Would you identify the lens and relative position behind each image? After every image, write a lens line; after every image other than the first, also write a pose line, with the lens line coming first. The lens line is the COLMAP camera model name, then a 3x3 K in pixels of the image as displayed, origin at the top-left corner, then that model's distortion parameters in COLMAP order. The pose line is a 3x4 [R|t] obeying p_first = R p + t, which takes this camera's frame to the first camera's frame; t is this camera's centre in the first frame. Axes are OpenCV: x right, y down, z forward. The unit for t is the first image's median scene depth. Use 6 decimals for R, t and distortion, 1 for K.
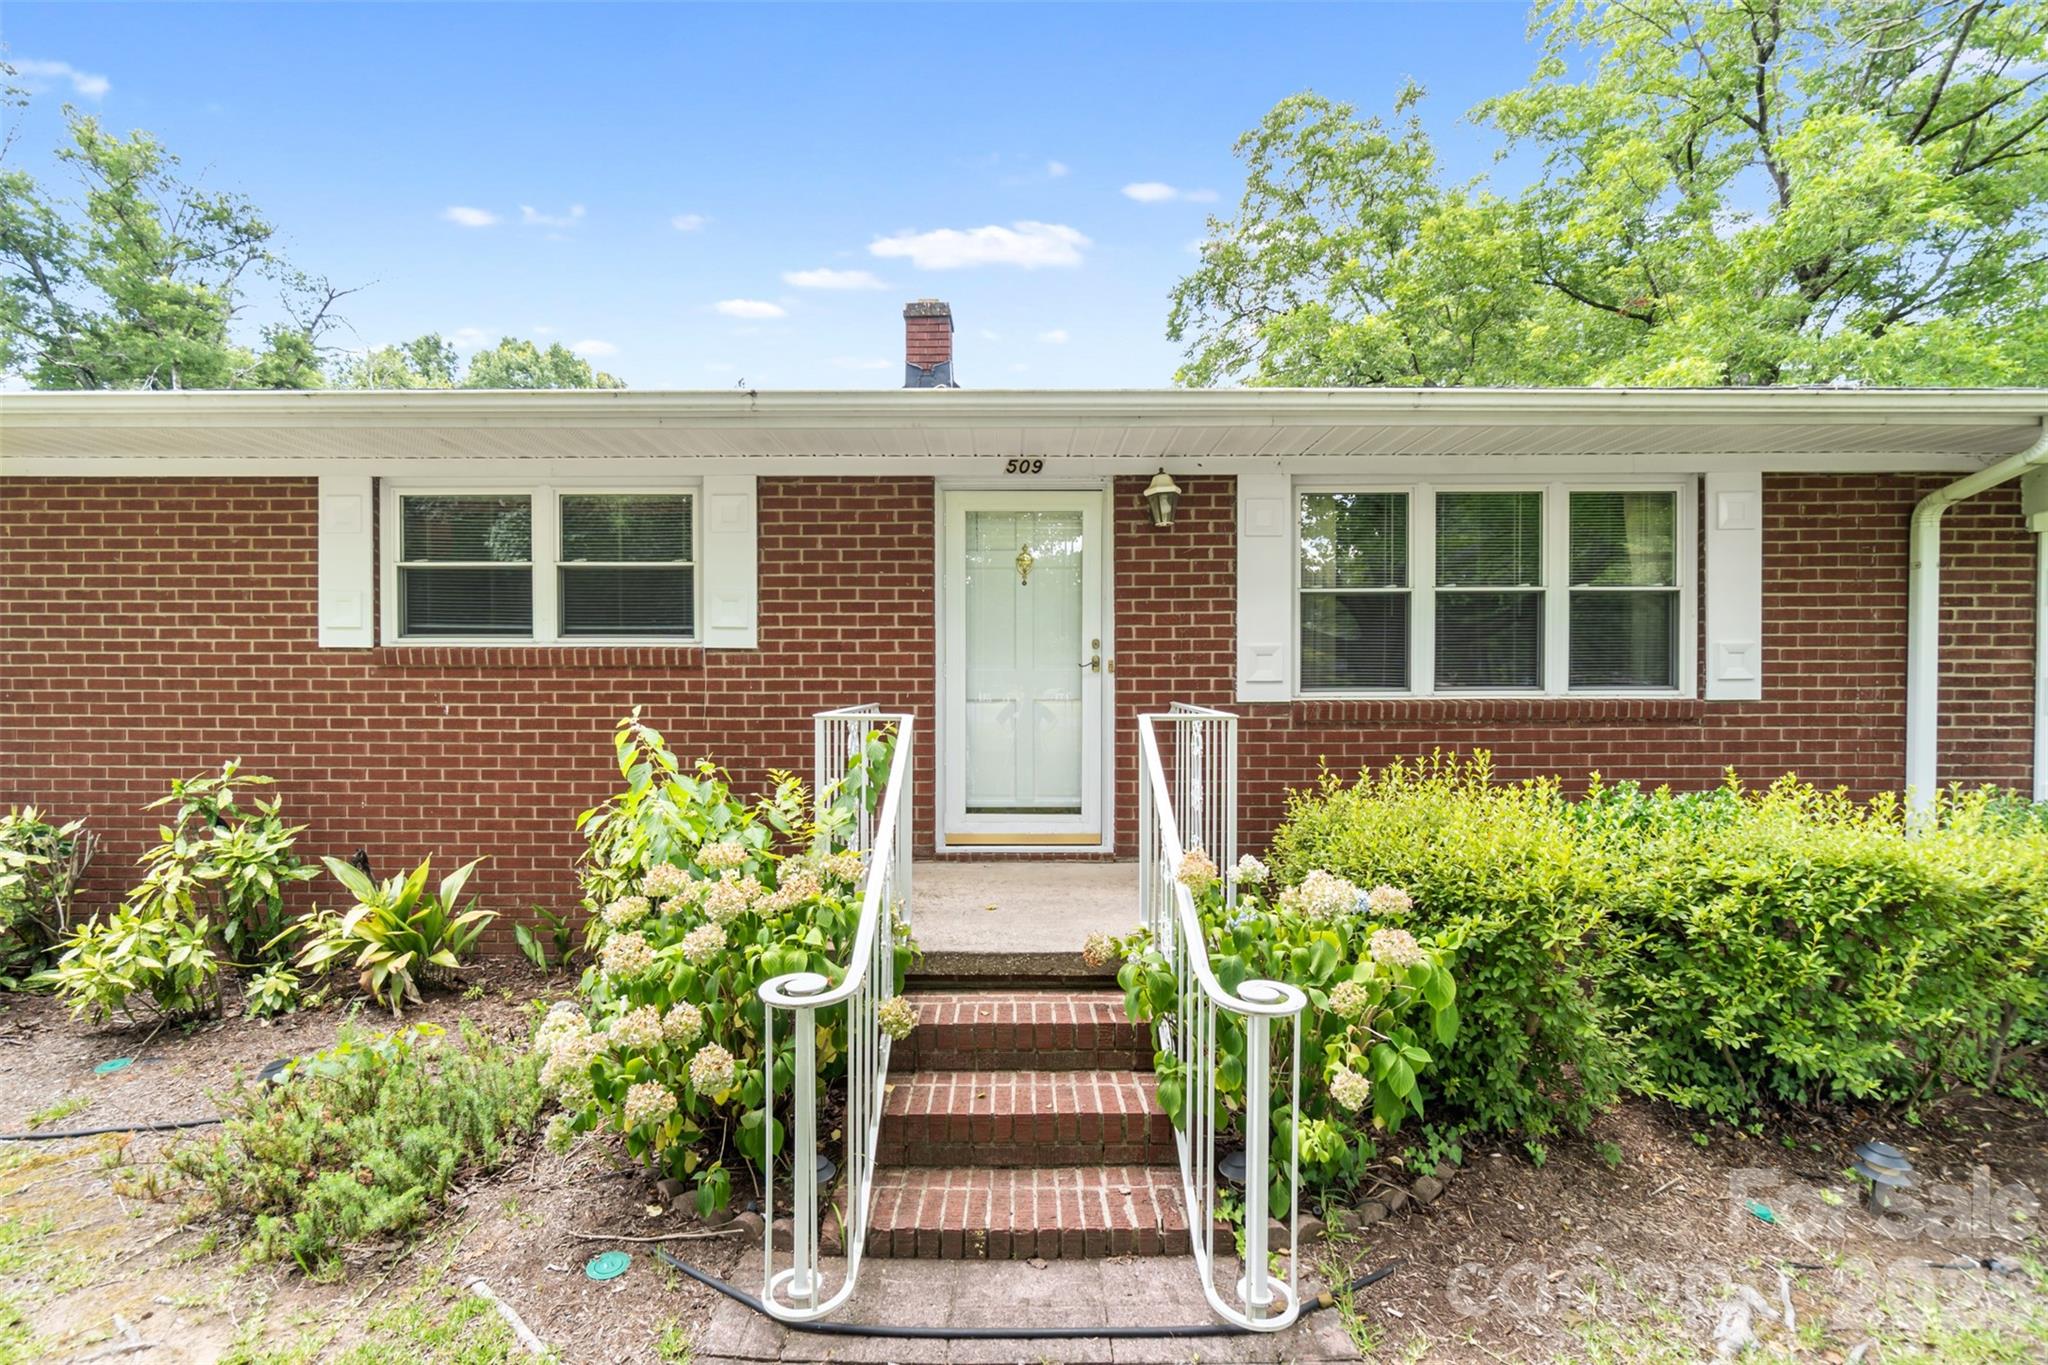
lens RADIAL K [[890.1, 0, 1030.8], [0, 890.1, 694.8], [0, 0, 1]] dist [-0.002612, -0.000099]
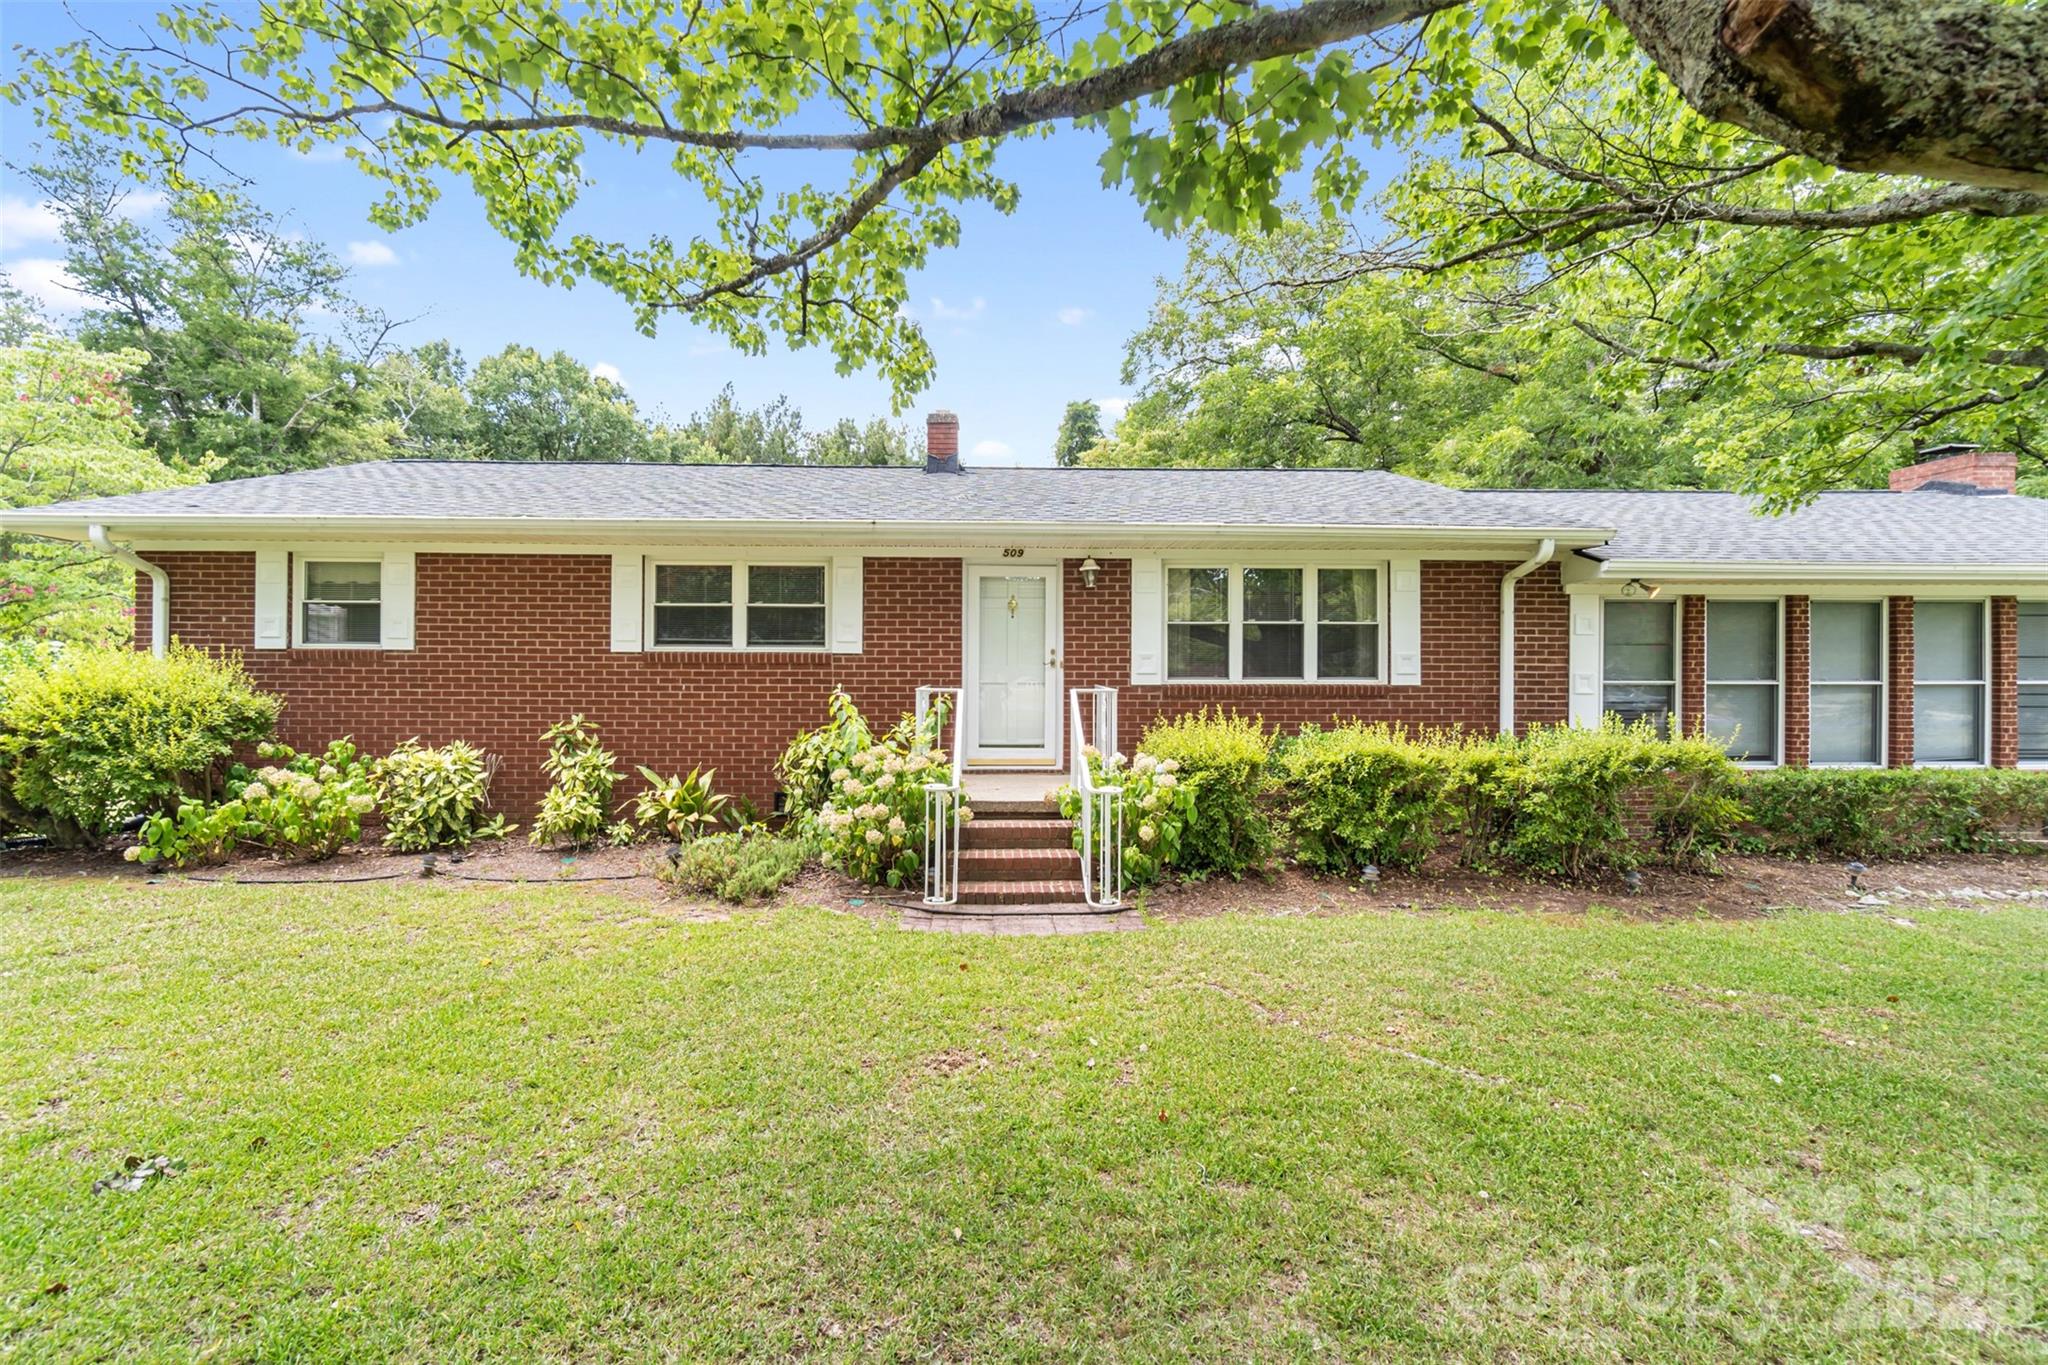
lens RADIAL K [[890.1, 0, 1014.9], [0, 890.1, 674.9], [0, 0, 1]] dist [-0.002612, -0.000099]
pose [[0.999852, 0.004705, 0.016578, -0.032555], [-0.004549, 0.999945, -0.009437, 0.005446], [-0.016622, 0.009360, 0.999818, -0.781880]]
